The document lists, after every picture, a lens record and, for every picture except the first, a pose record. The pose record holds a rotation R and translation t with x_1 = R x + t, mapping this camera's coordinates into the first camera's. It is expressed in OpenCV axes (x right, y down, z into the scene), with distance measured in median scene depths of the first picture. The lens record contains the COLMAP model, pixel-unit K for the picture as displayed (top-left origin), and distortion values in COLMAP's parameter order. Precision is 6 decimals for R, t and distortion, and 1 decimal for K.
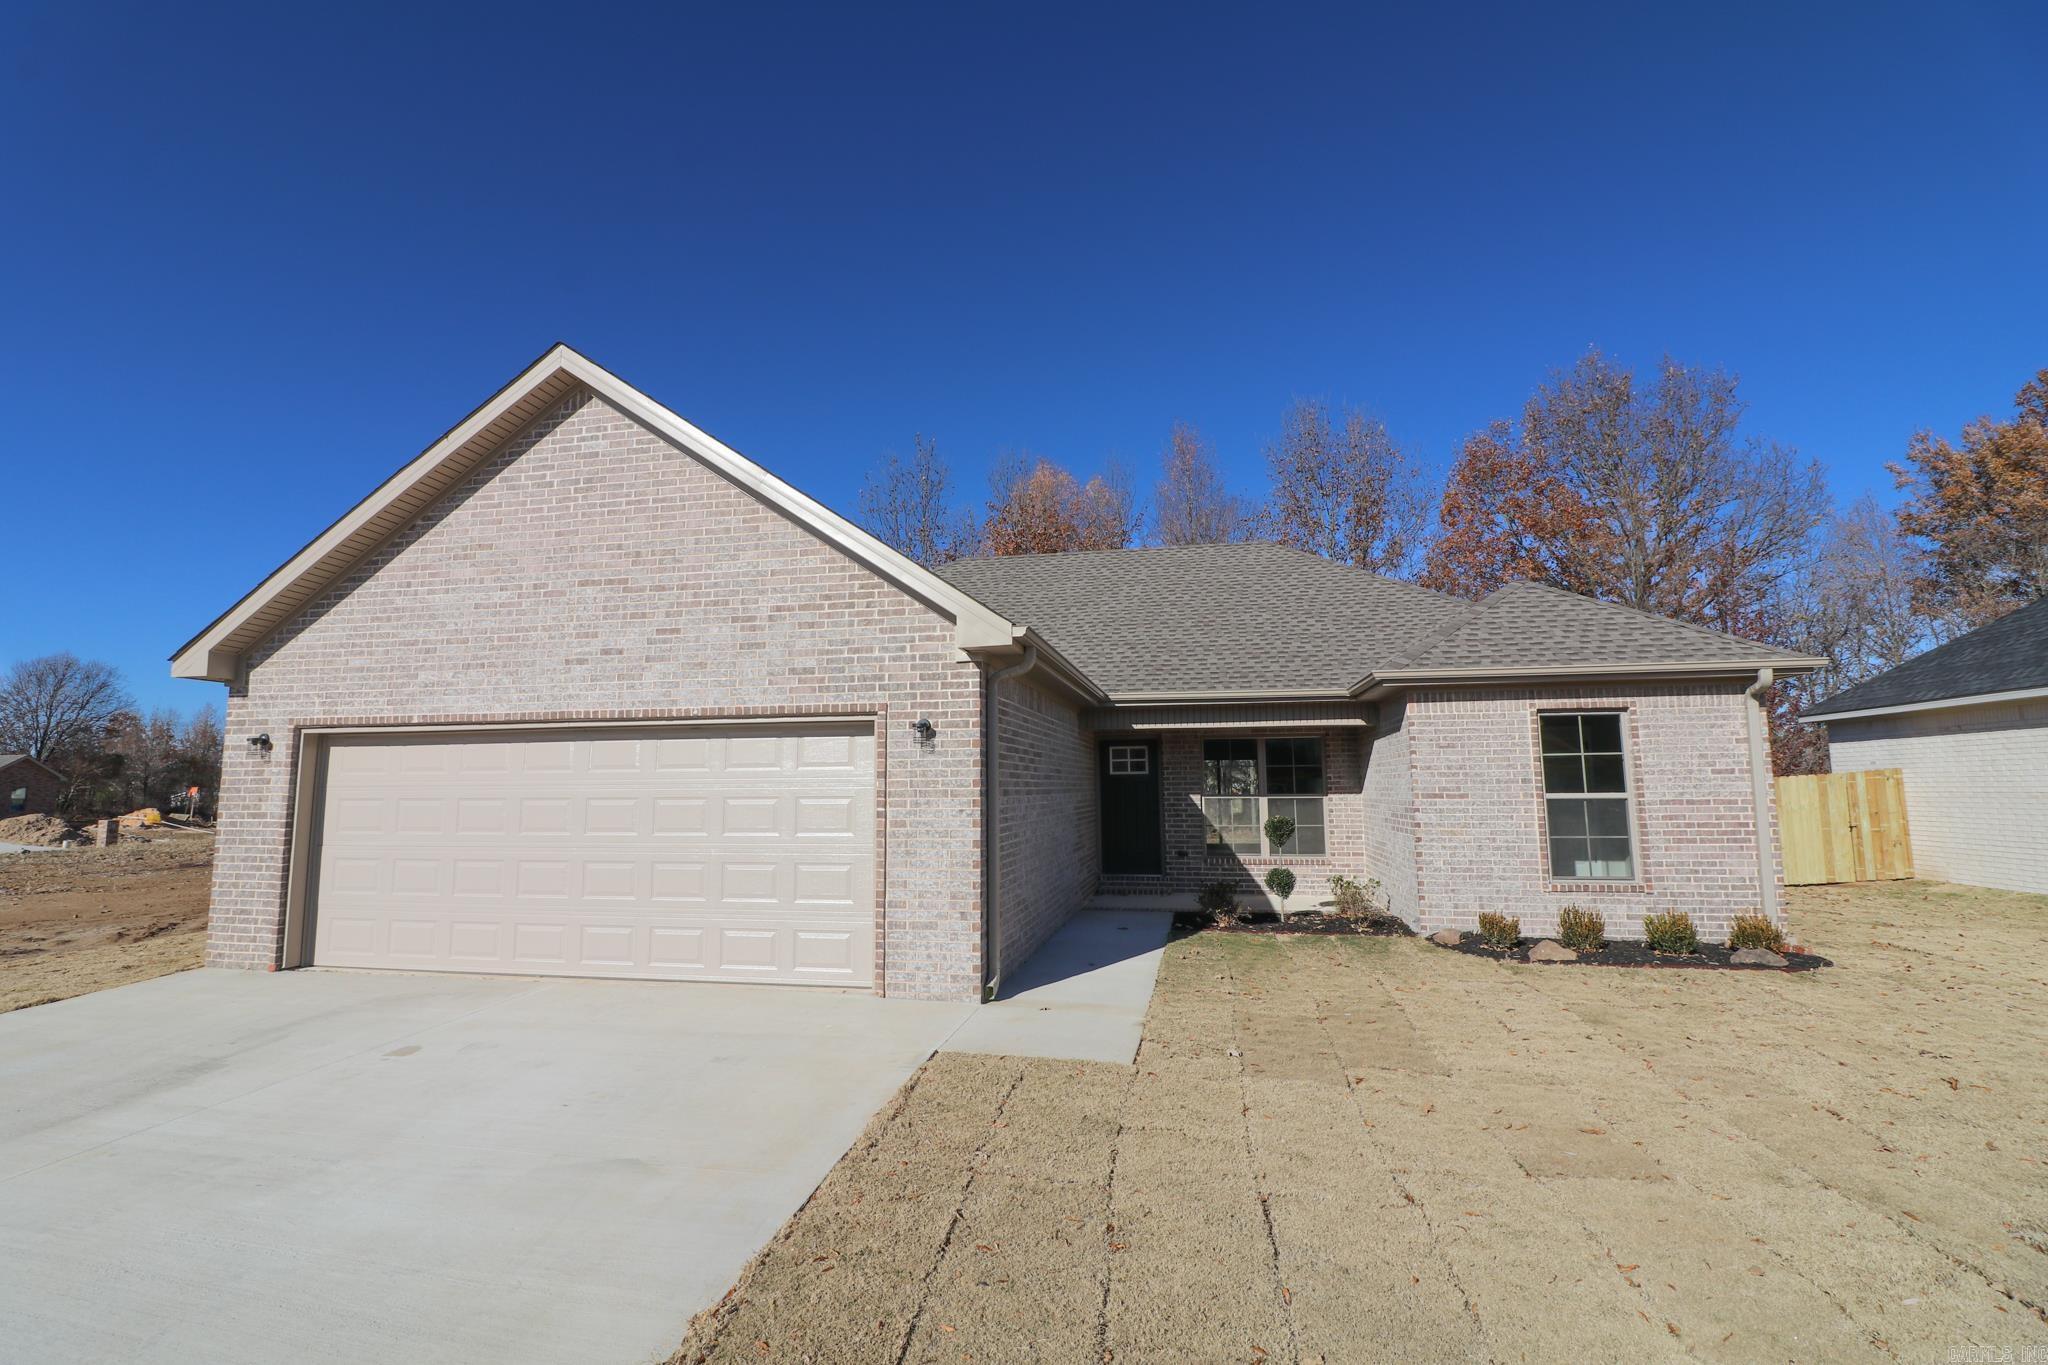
lens RADIAL K [[943.5, 0, 1011.7], [0, 943.5, 668.9], [0, 0, 1]] dist [-0.000249, -0.013446]
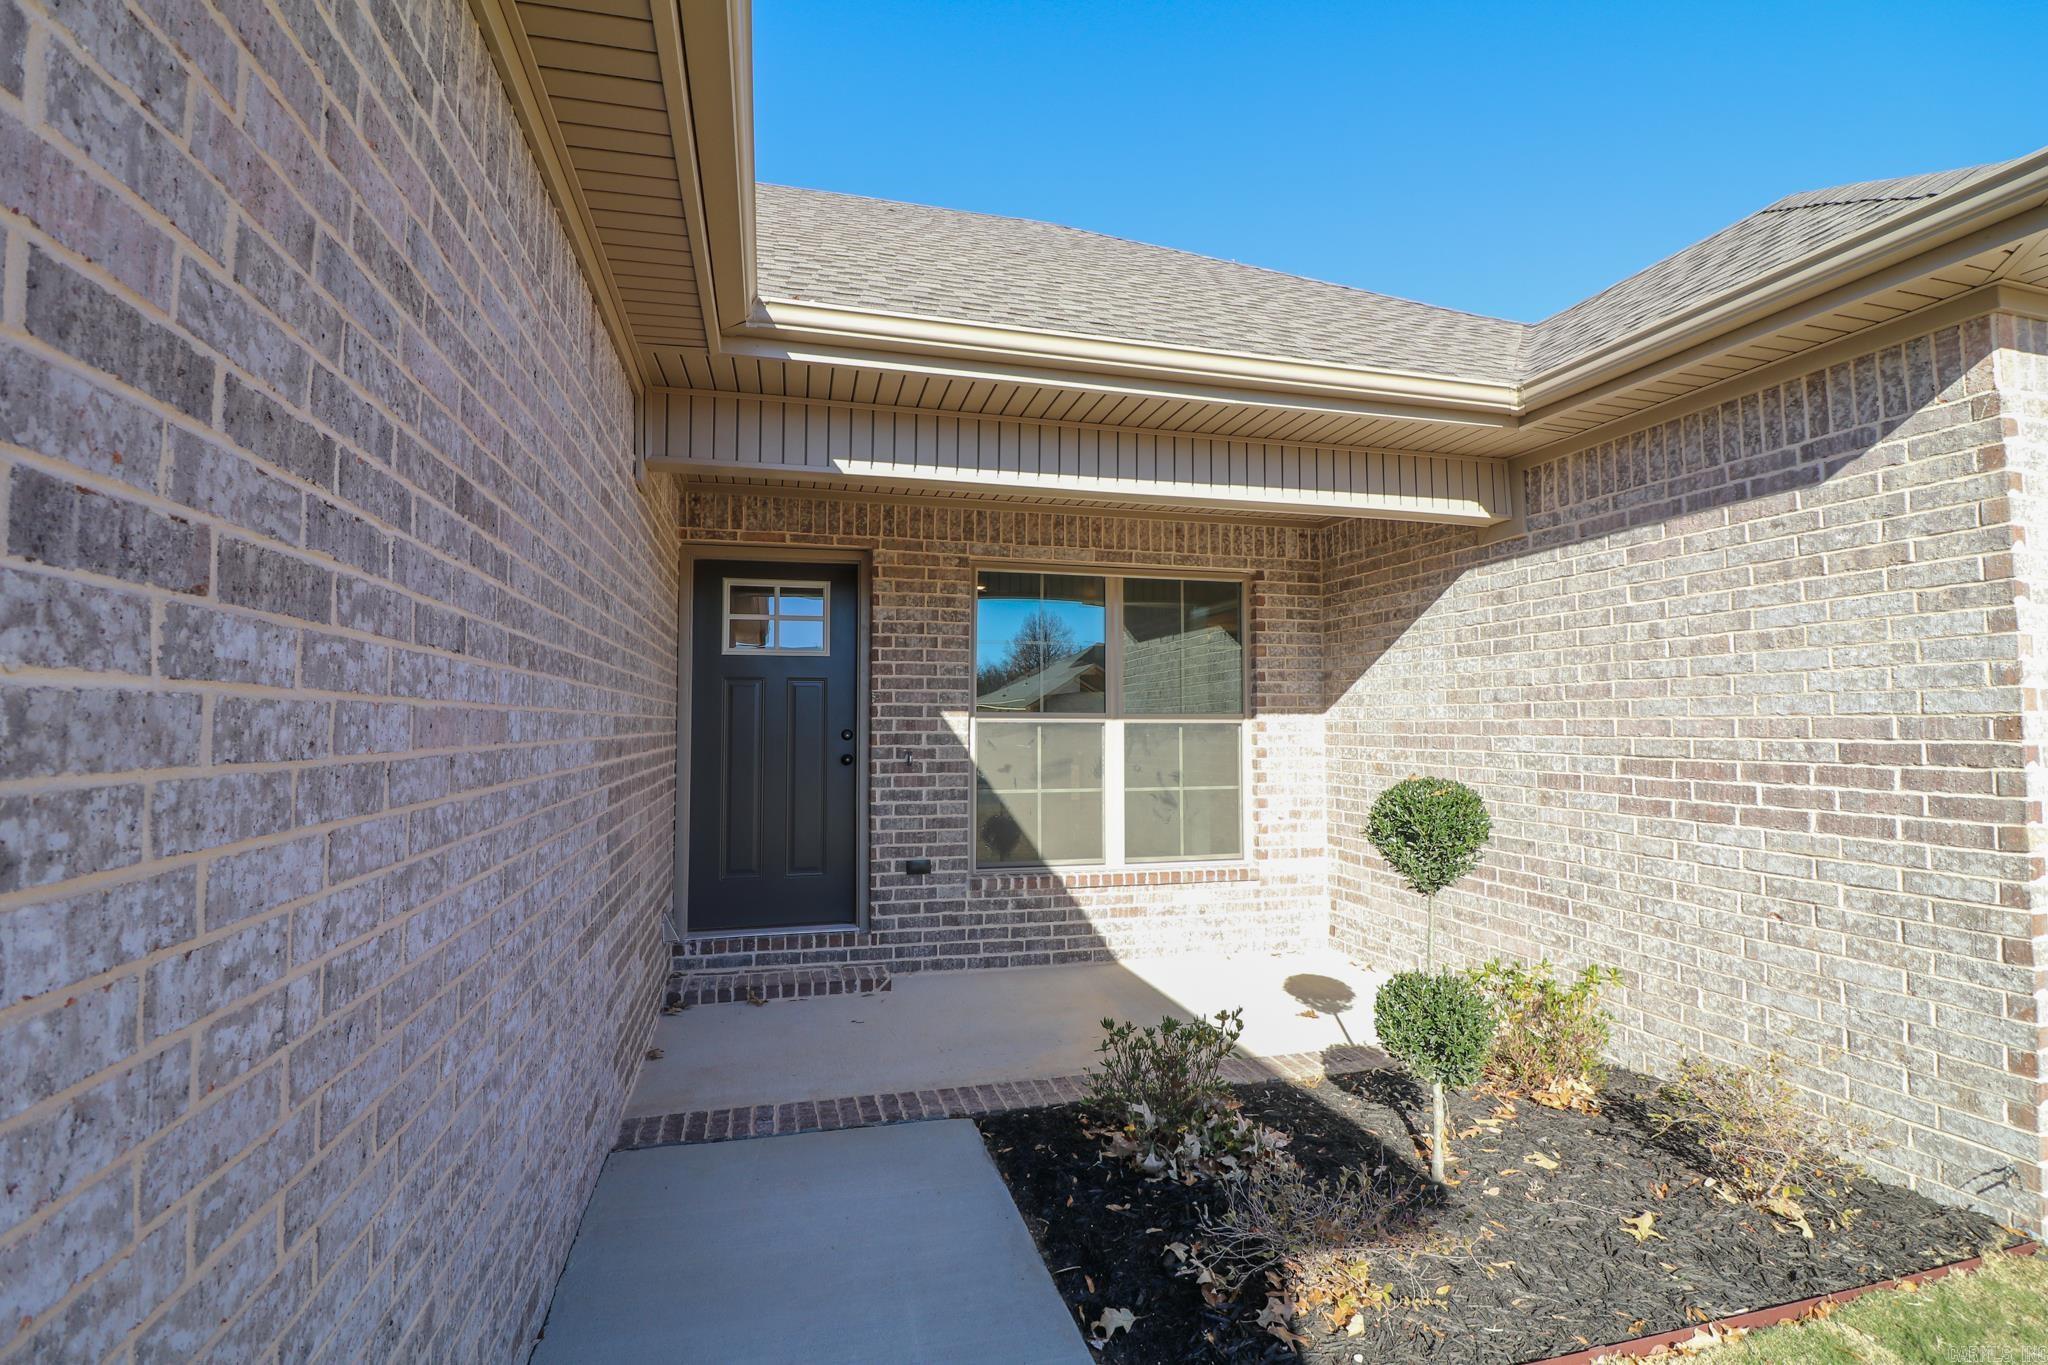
lens RADIAL K [[943.5, 0, 1011.7], [0, 943.5, 668.9], [0, 0, 1]] dist [-0.000249, -0.013446]
pose [[0.900956, 0.033296, 0.432631, 0.081786], [-0.062513, 0.996610, 0.053483, 0.154986], [-0.429384, -0.075231, 0.899983, 1.069170]]
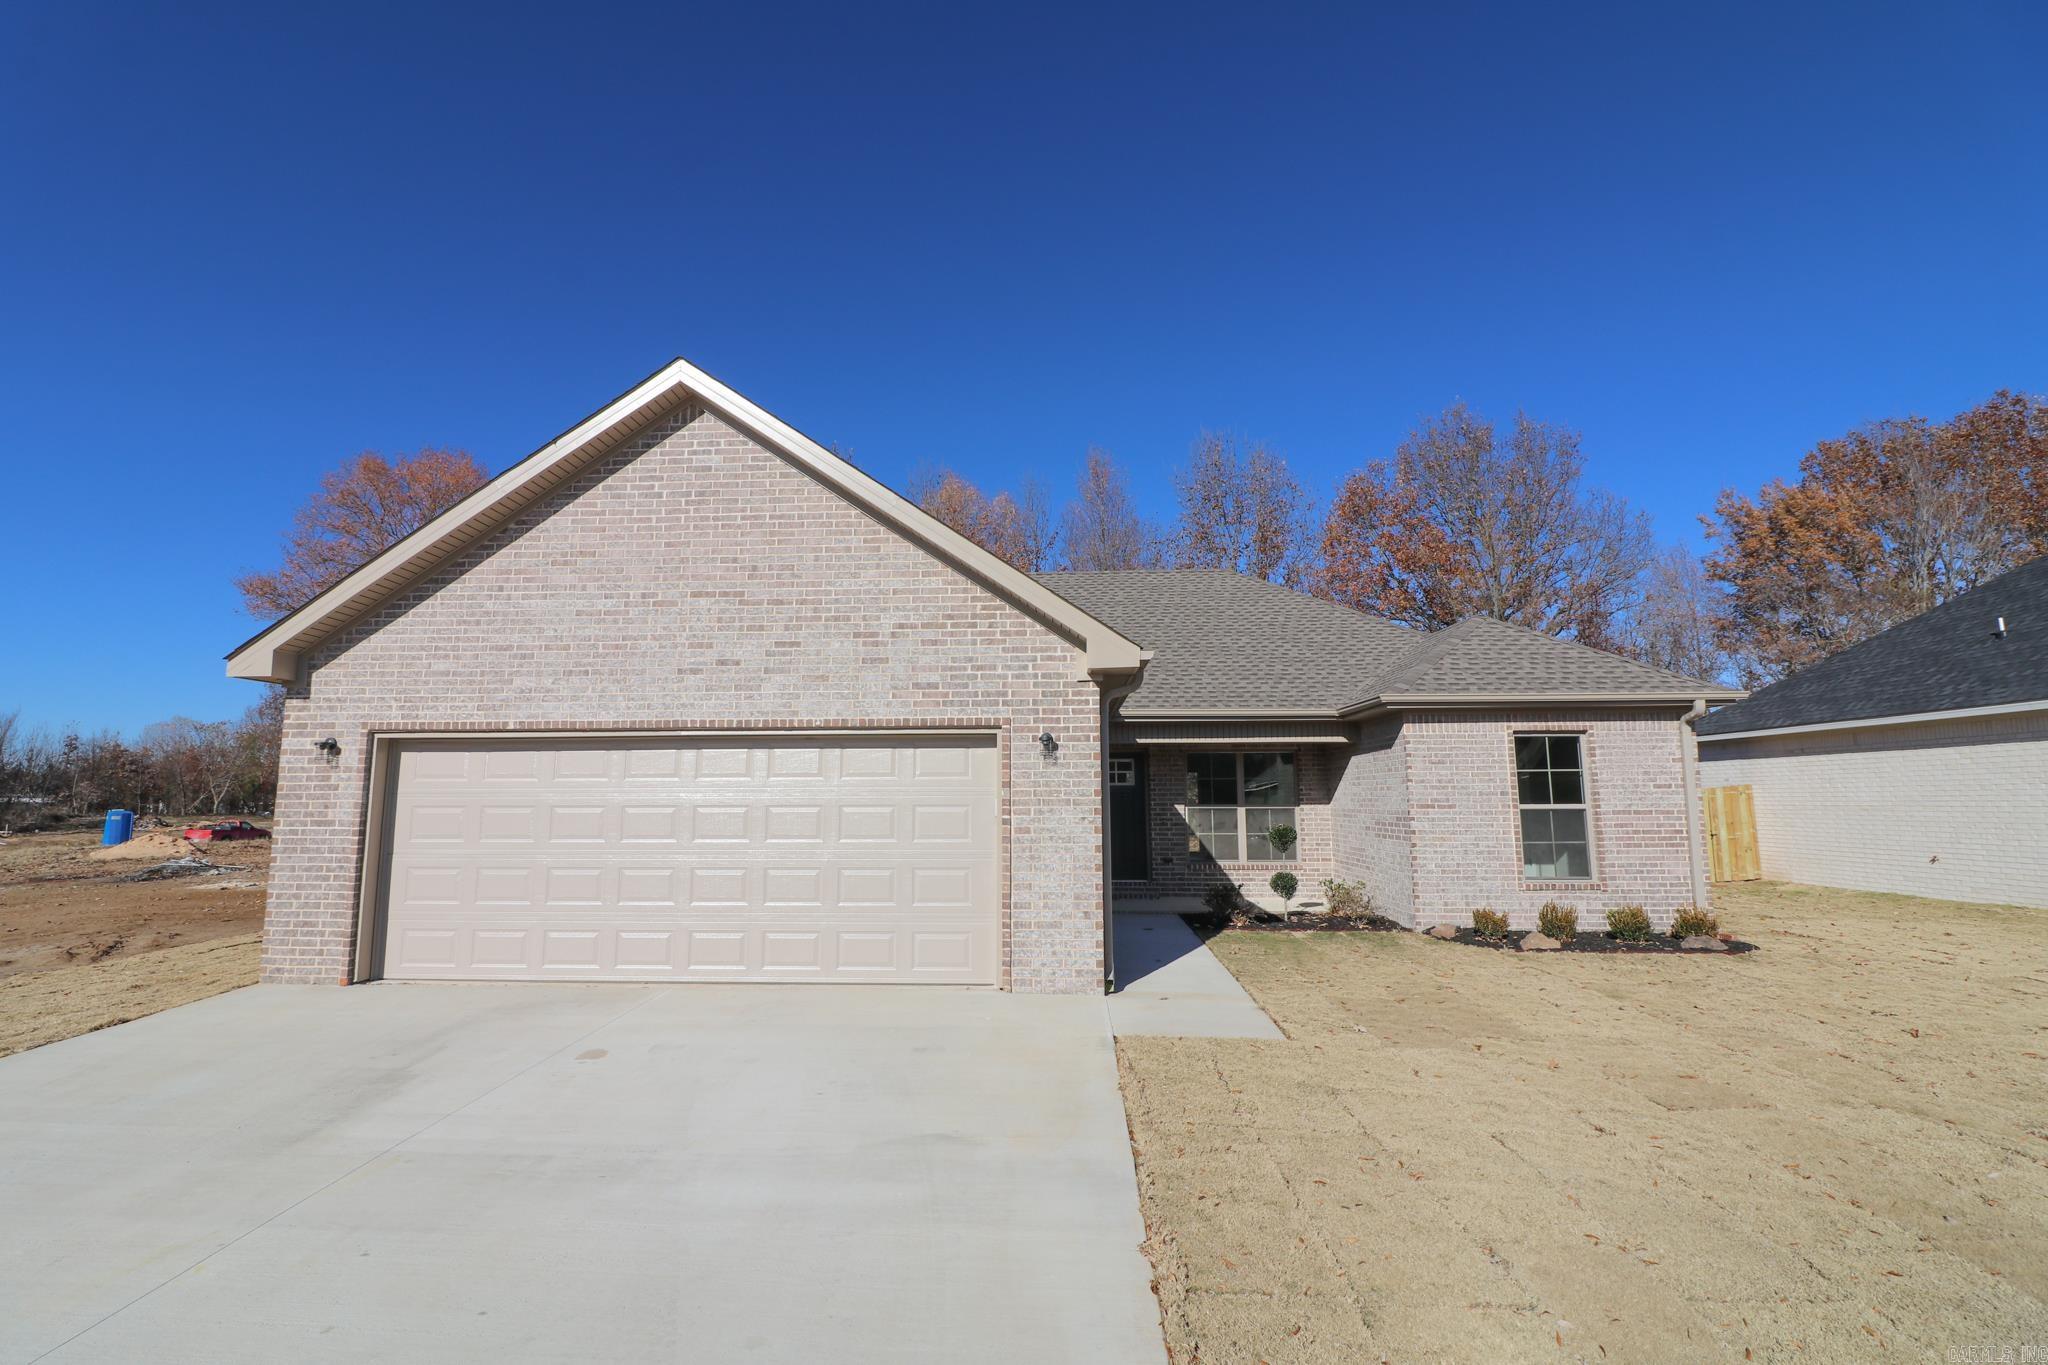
lens RADIAL K [[943.5, 0, 1011.7], [0, 943.5, 668.9], [0, 0, 1]] dist [-0.000249, -0.013446]
pose [[0.989171, 0.024070, 0.144778, -0.251246], [-0.022442, 0.999665, -0.012865, -0.004701], [-0.145039, 0.009477, 0.989381, -0.053866]]
